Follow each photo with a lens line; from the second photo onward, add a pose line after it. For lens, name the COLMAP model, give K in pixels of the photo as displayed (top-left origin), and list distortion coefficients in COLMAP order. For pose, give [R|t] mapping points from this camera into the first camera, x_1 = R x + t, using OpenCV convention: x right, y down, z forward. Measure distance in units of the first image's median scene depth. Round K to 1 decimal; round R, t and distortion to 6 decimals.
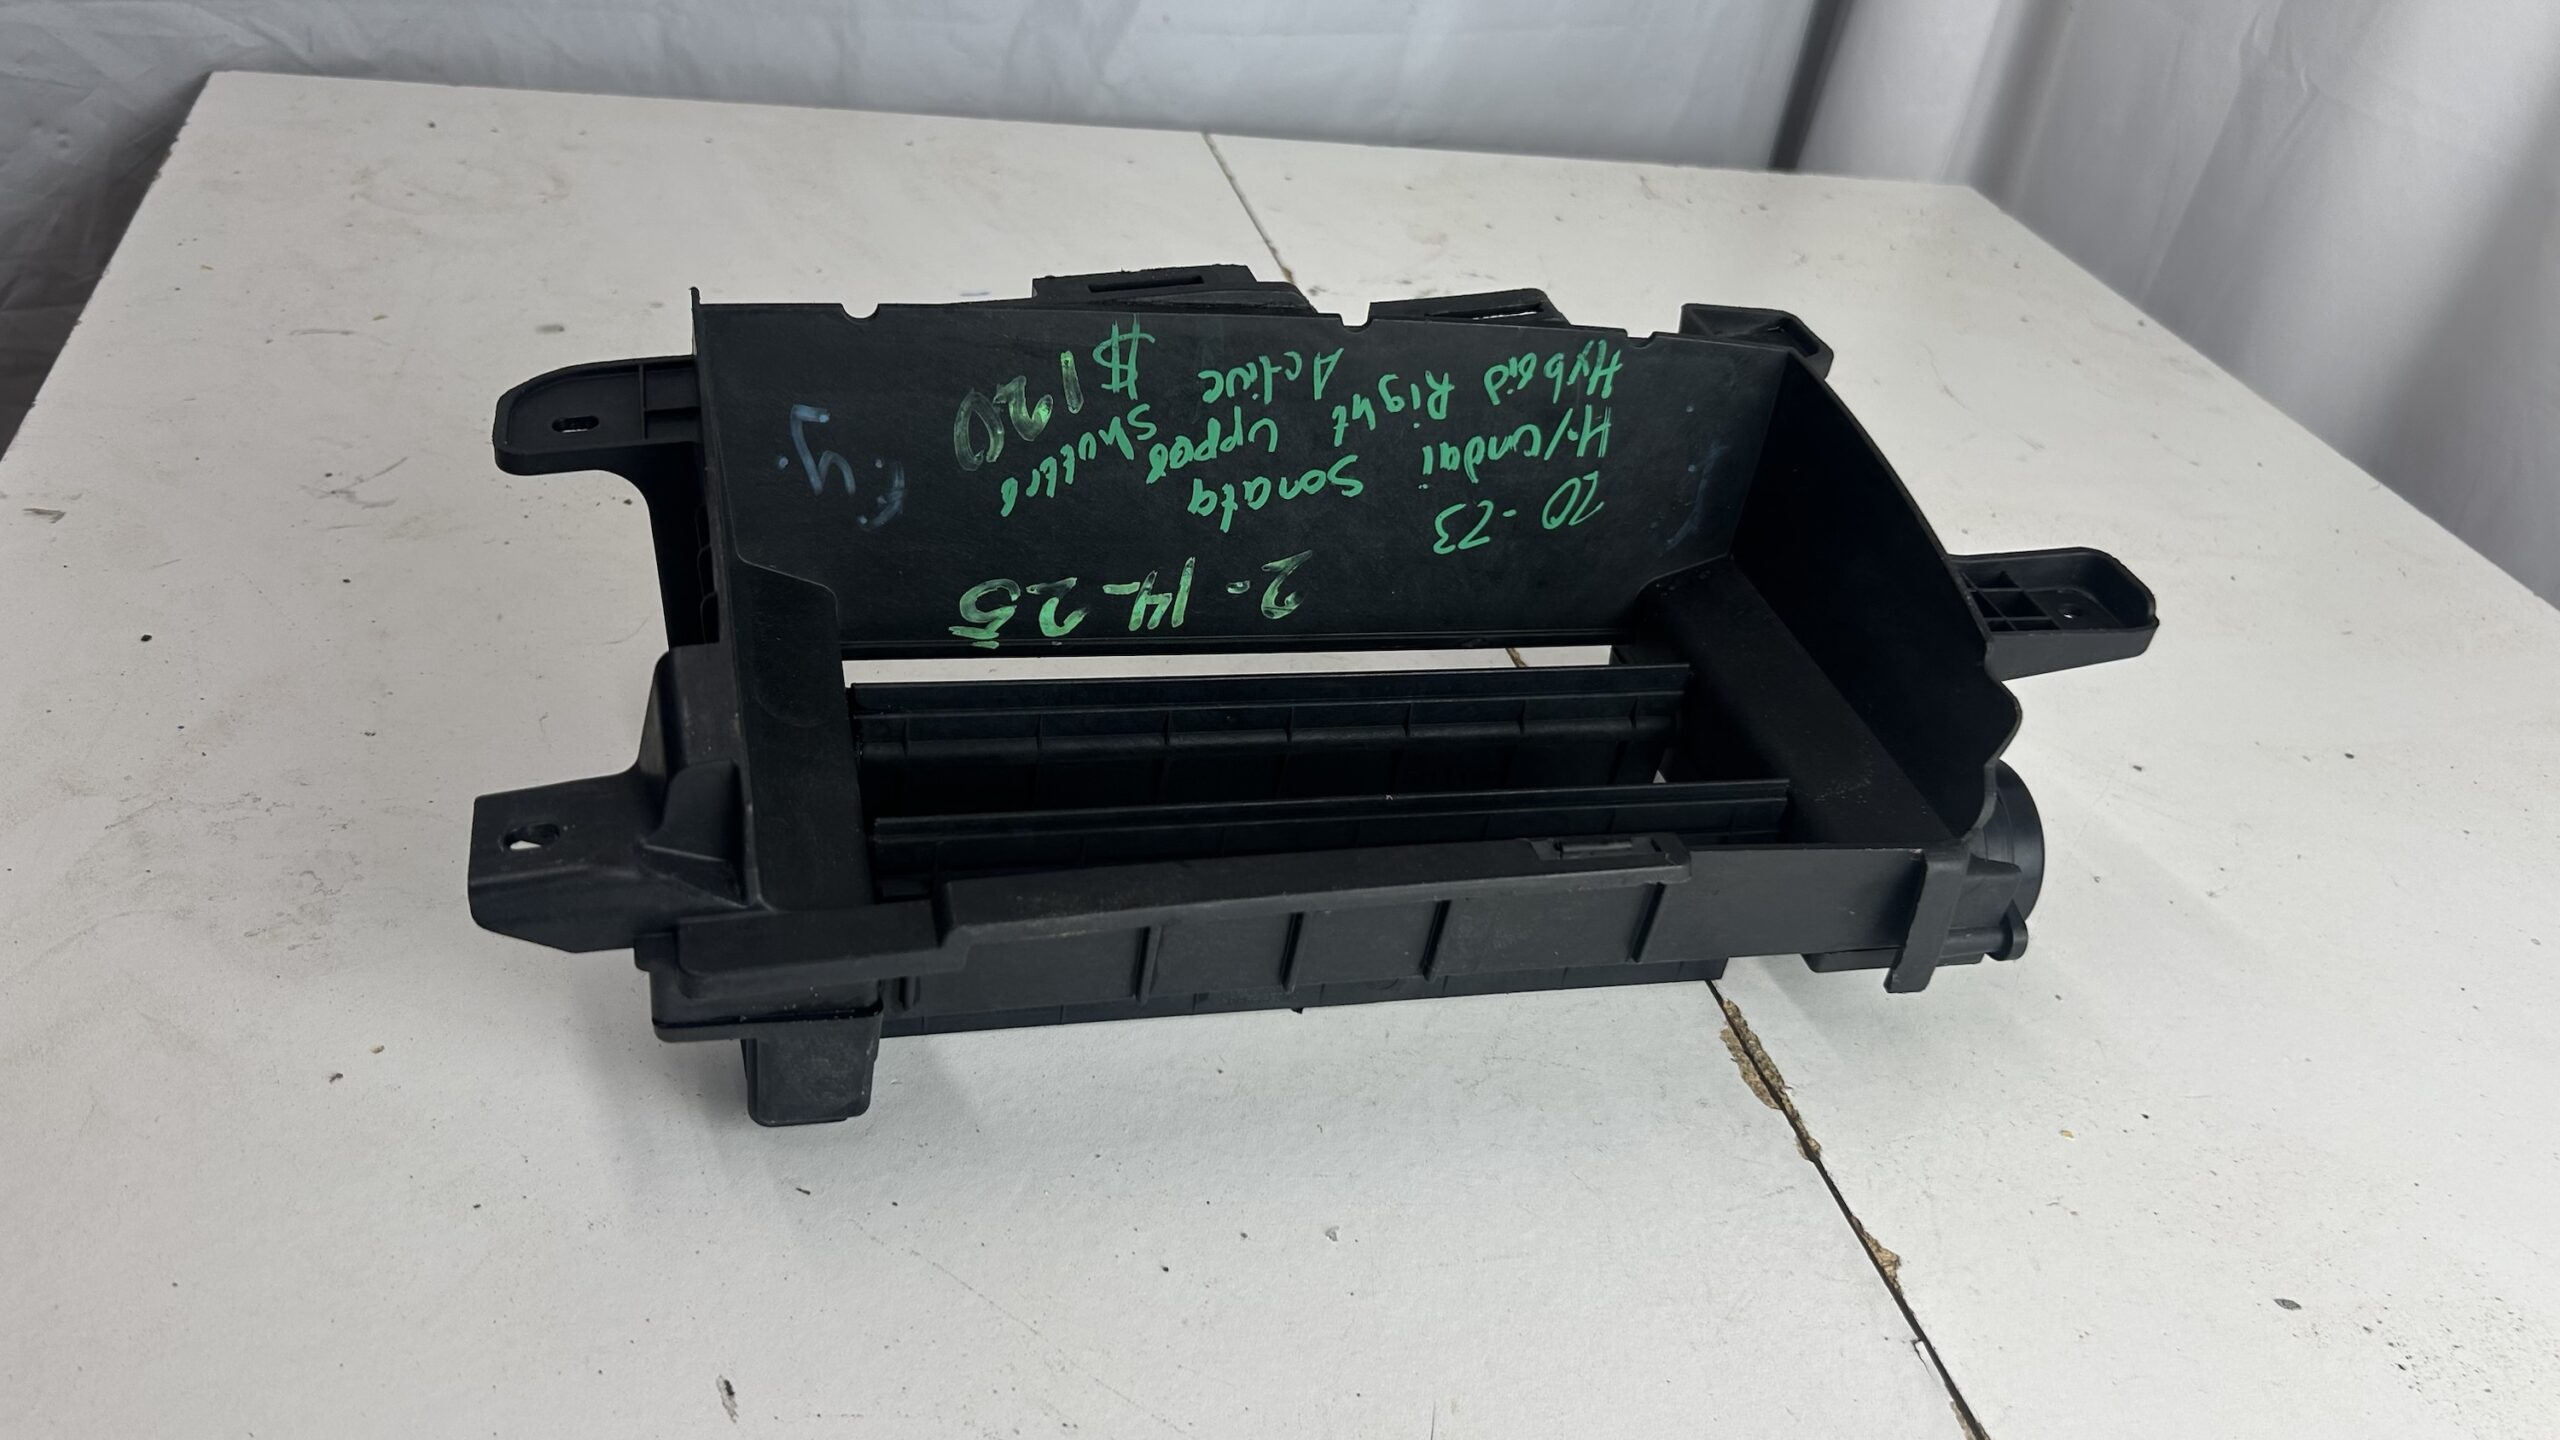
lens RADIAL K [[1957.7, 0, 1268.7], [0, 1957.7, 729.0], [0, 0, 1]] dist [0.014187, -0.004786]
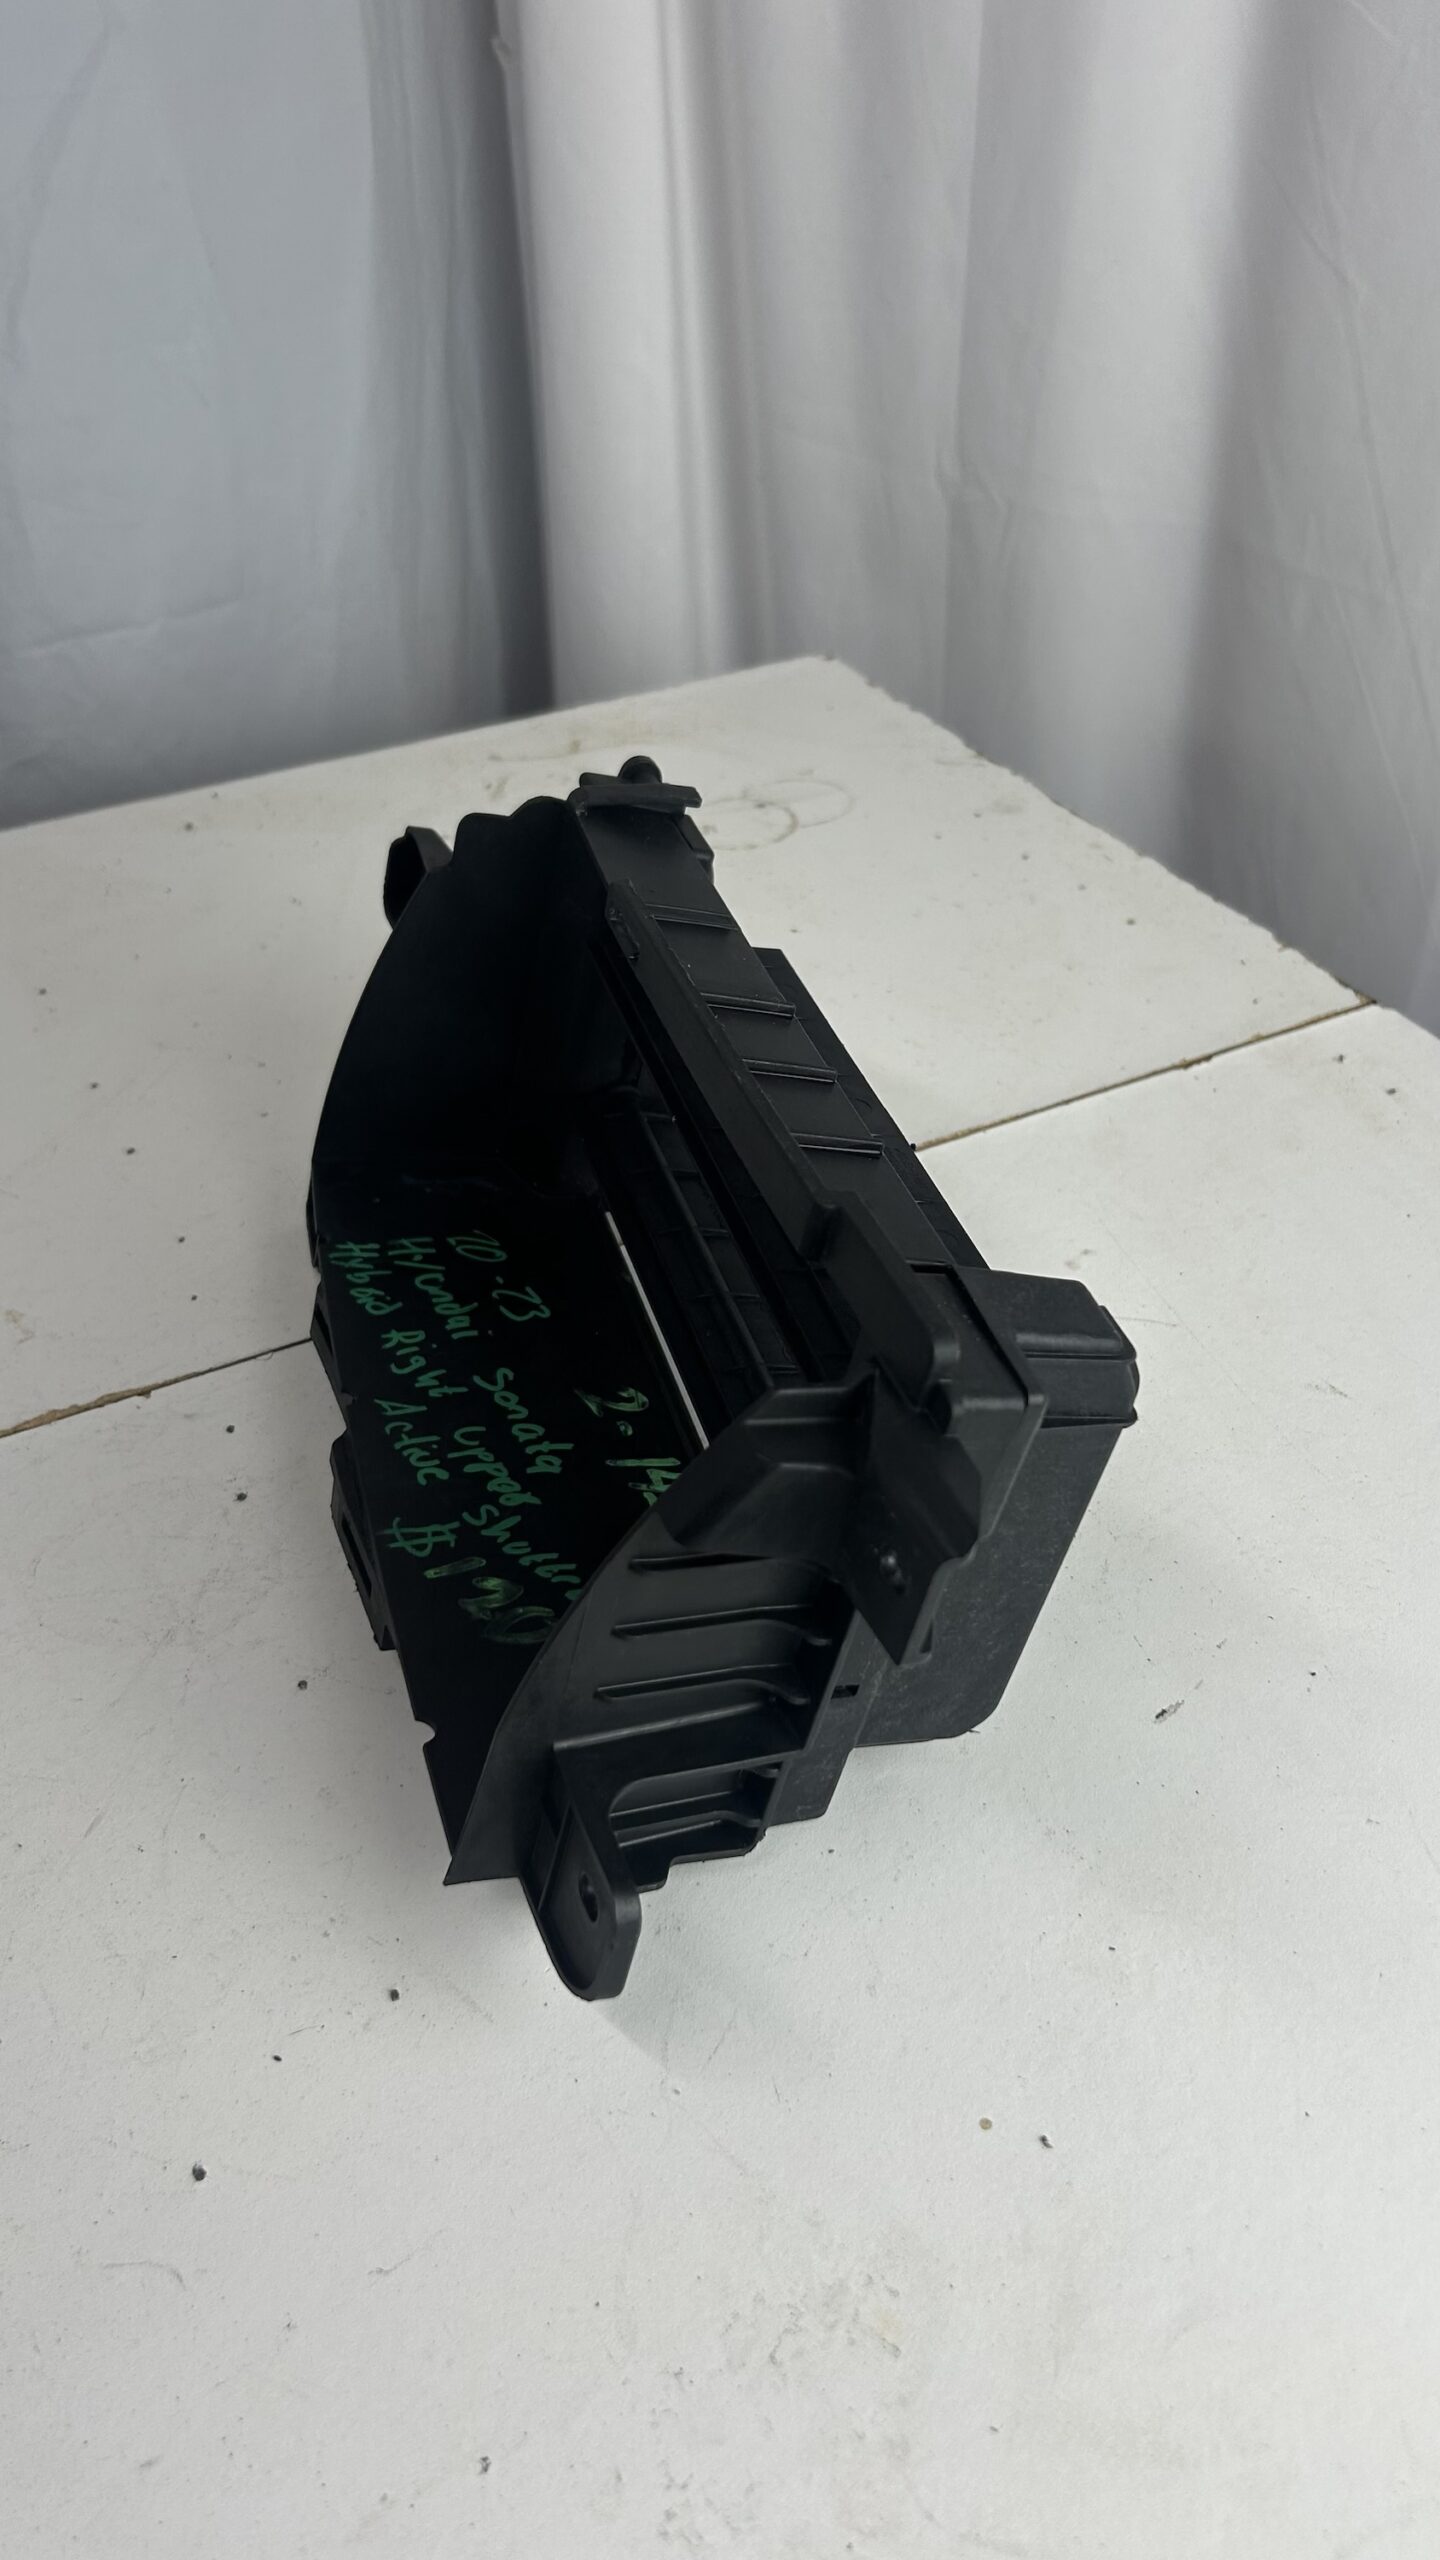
lens RADIAL K [[1957.7, 0, 742.4], [0, 1957.7, 1283.3], [0, 0, 1]] dist [0.014187, -0.004786]
pose [[-0.358137, -0.768152, 0.530736, -0.567233], [0.888177, -0.455565, -0.060018, 0.088307], [0.287888, 0.449893, 0.845409, 0.081402]]
